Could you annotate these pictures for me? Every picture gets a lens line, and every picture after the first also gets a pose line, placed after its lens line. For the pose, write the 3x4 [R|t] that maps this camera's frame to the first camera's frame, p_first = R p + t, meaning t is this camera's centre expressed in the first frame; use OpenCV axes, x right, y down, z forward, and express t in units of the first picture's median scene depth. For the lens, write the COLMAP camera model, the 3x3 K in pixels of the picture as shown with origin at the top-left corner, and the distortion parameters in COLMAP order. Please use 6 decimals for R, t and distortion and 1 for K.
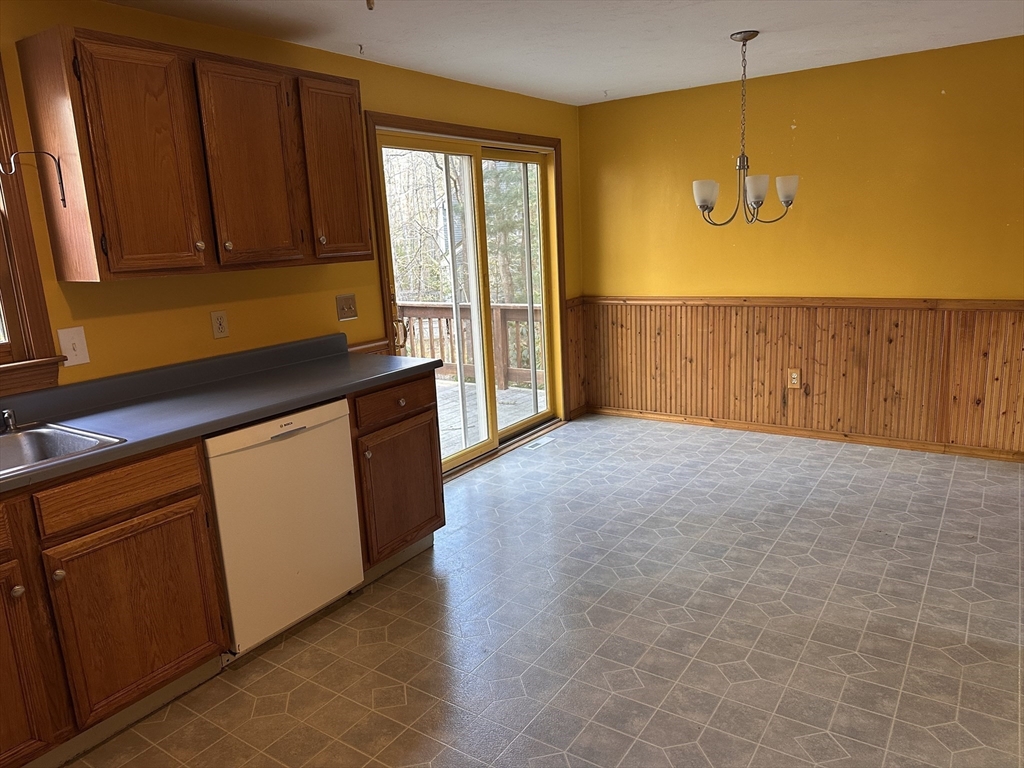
lens RADIAL K [[710.7, 0, 513.3], [0, 710.7, 386.7], [0, 0, 1]] dist [0.058787, -0.079992]
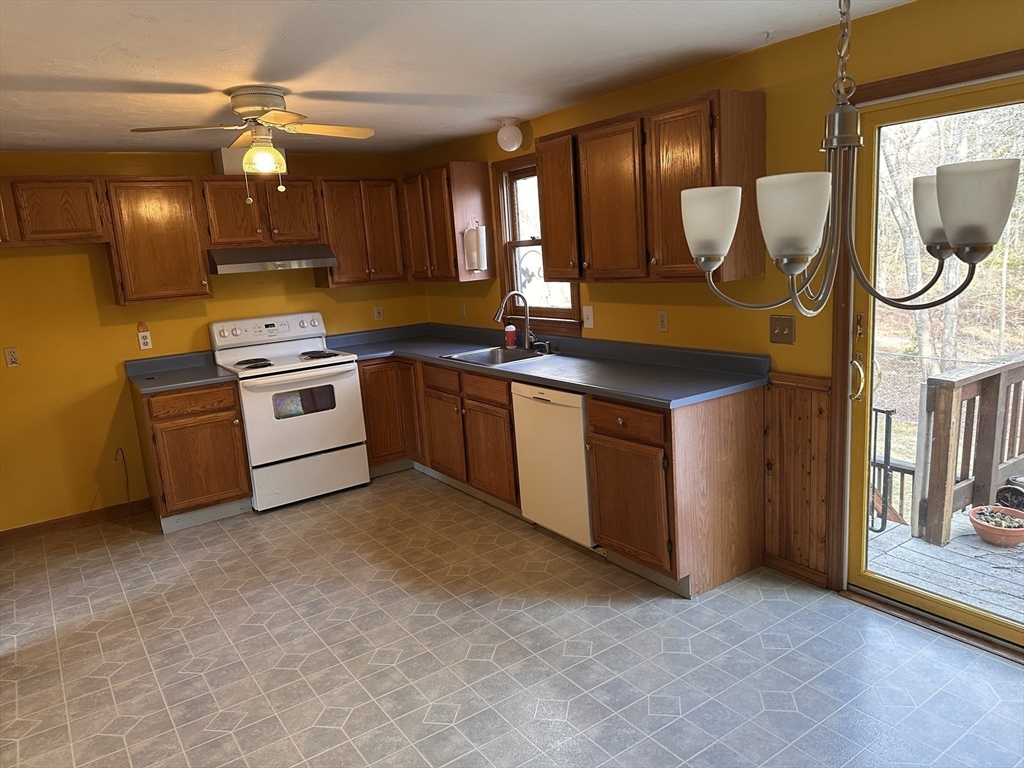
lens RADIAL K [[714.1, 0, 512.0], [0, 714.1, 384.0], [0, 0, 1]] dist [0.105978, -0.159448]
pose [[-0.355738, 0.247078, -0.901334, 1.046687], [-0.119591, 0.944458, 0.306100, -0.417606], [0.926903, 0.216683, -0.306431, 1.447240]]
